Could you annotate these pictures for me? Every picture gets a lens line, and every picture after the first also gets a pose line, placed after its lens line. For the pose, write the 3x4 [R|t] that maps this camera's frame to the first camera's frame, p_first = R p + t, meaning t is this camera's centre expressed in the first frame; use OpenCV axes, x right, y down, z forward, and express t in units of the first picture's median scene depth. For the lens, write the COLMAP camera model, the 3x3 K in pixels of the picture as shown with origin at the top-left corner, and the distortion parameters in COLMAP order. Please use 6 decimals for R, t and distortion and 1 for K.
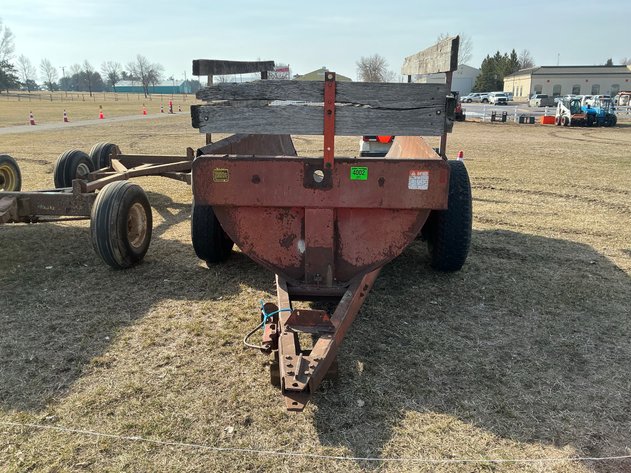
lens RADIAL K [[522.2, 0, 315.5], [0, 522.2, 236.5], [0, 0, 1]] dist [0.073119, -0.122486]
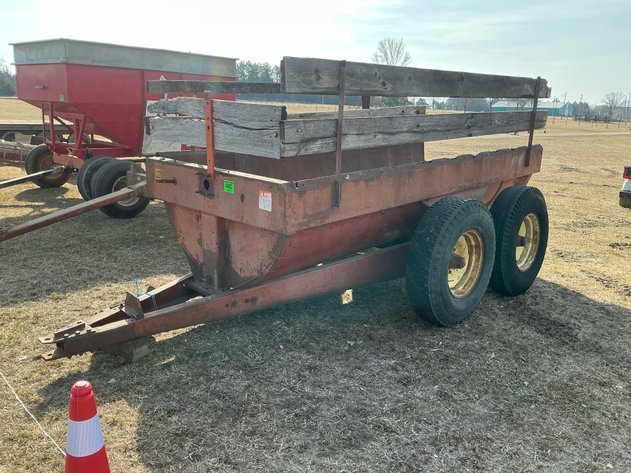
lens RADIAL K [[522.2, 0, 315.5], [0, 522.2, 236.5], [0, 0, 1]] dist [0.073119, -0.122486]
pose [[0.780829, 0.180939, -0.597969, 0.868265], [-0.202928, 0.978698, 0.031160, -0.090916], [0.590869, 0.097014, 0.800913, 0.265171]]
